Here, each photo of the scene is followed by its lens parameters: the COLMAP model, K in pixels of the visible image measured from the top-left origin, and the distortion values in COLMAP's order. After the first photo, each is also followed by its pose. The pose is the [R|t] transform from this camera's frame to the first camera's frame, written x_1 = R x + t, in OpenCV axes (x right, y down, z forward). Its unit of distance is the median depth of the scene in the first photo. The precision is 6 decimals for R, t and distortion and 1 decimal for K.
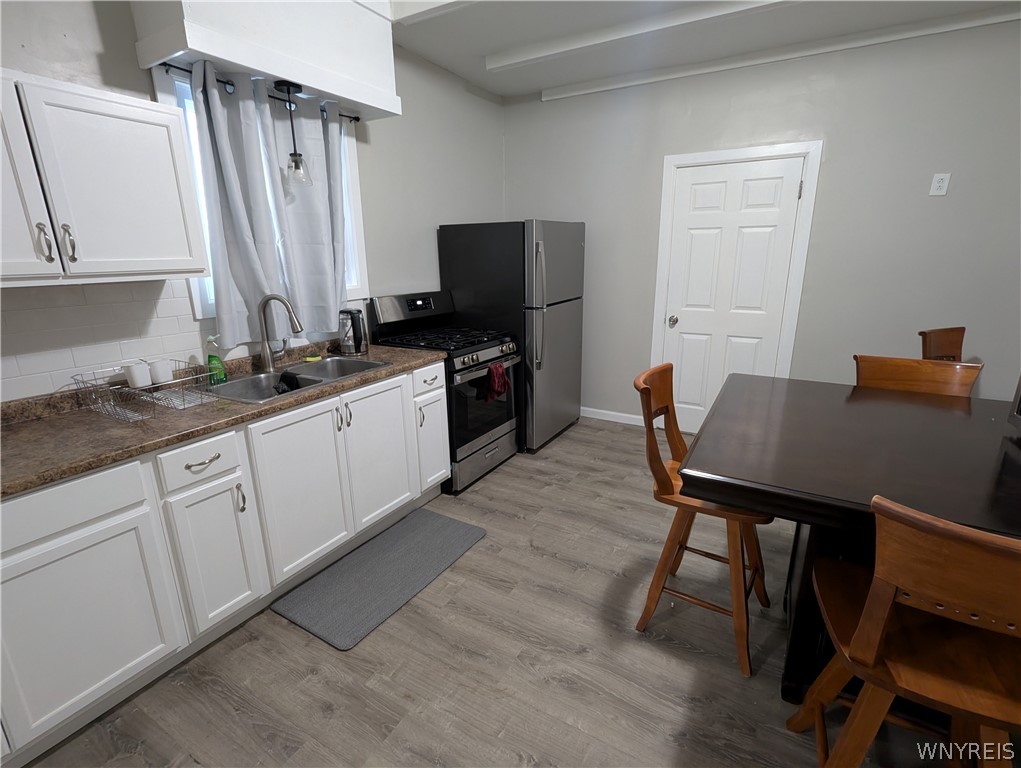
lens RADIAL K [[483.8, 0, 504.4], [0, 483.8, 384.2], [0, 0, 1]] dist [0.001714, 0.000128]
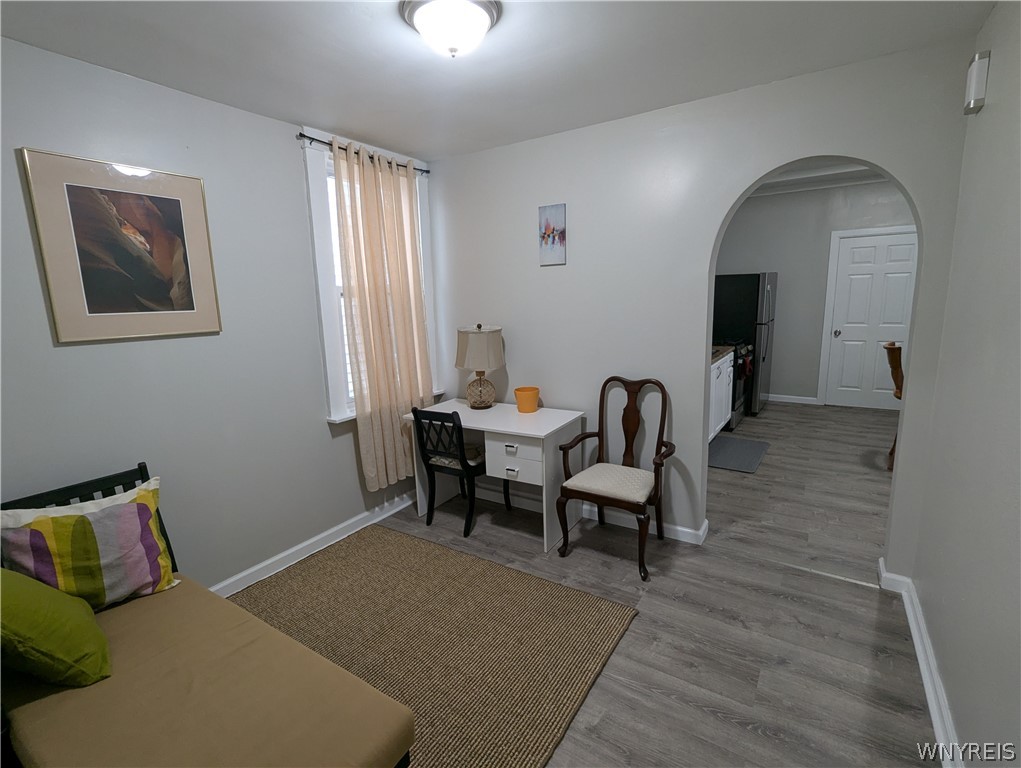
lens RADIAL K [[483.8, 0, 514.9], [0, 483.8, 386.5], [0, 0, 1]] dist [0.001714, 0.000128]
pose [[0.998497, -0.001328, -0.054785, -0.819597], [-0.002426, 0.997655, -0.068399, 0.203186], [0.054747, 0.068429, 0.996153, -0.804130]]
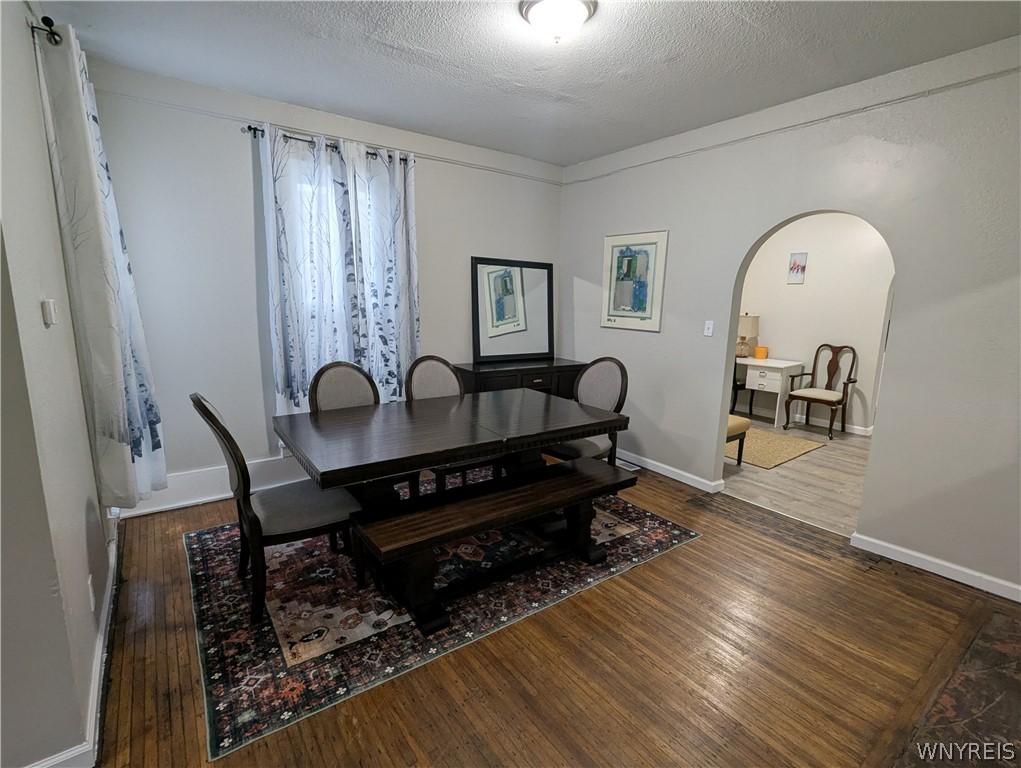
lens RADIAL K [[483.8, 0, 510.7], [0, 483.8, 381.0], [0, 0, 1]] dist [0.001714, 0.000128]
pose [[0.914004, 0.109955, -0.390521, -1.192623], [-0.137180, 0.989637, -0.042424, 0.717848], [0.381810, 0.092347, 0.919616, -2.836132]]
